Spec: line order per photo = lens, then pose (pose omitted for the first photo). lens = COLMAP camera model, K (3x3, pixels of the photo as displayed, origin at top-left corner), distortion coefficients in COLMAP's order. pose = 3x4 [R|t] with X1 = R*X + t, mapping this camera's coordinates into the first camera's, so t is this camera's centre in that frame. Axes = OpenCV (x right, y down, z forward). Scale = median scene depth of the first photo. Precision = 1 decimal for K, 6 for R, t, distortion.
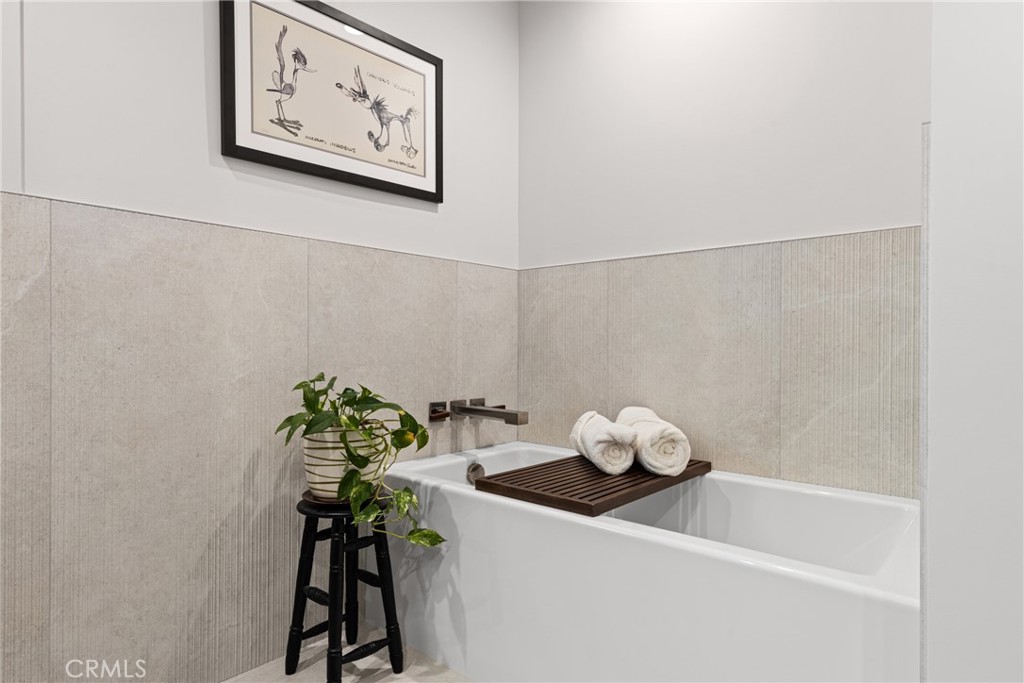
lens RADIAL K [[586.4, 0, 511.9], [0, 586.4, 339.4], [0, 0, 1]] dist [0.013444, 0.000984]
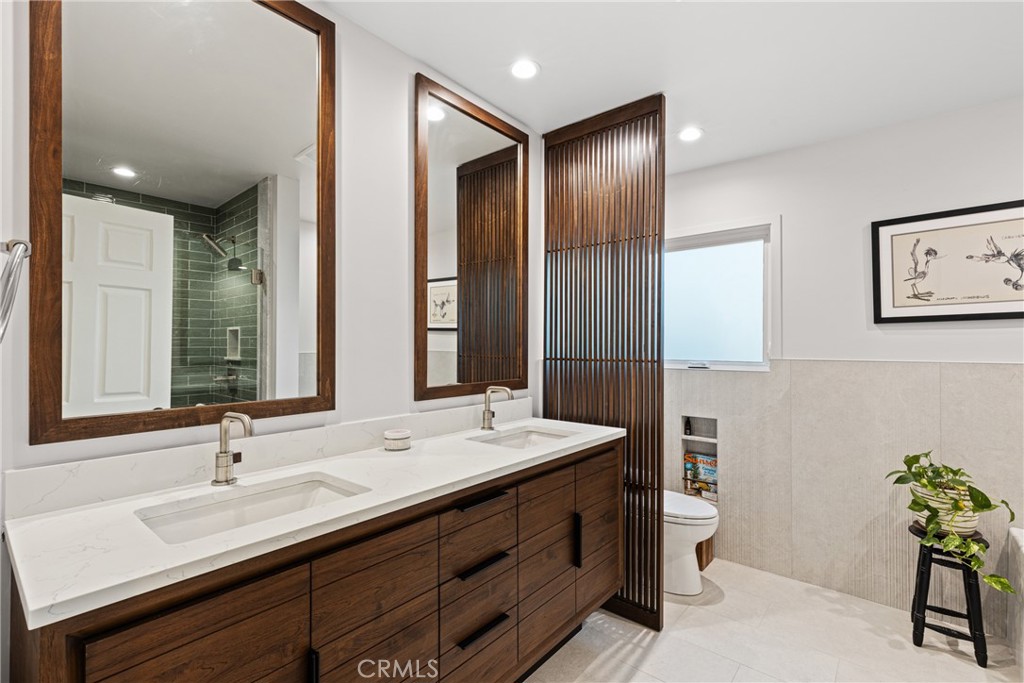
lens RADIAL K [[466.0, 0, 510.7], [0, 466.0, 343.9], [0, 0, 1]] dist [0.002995, -0.000095]
pose [[0.027907, -0.010748, -0.999553, 0.916308], [-0.000643, 0.999942, -0.010770, -0.216264], [0.999610, 0.000943, 0.027898, -0.200912]]
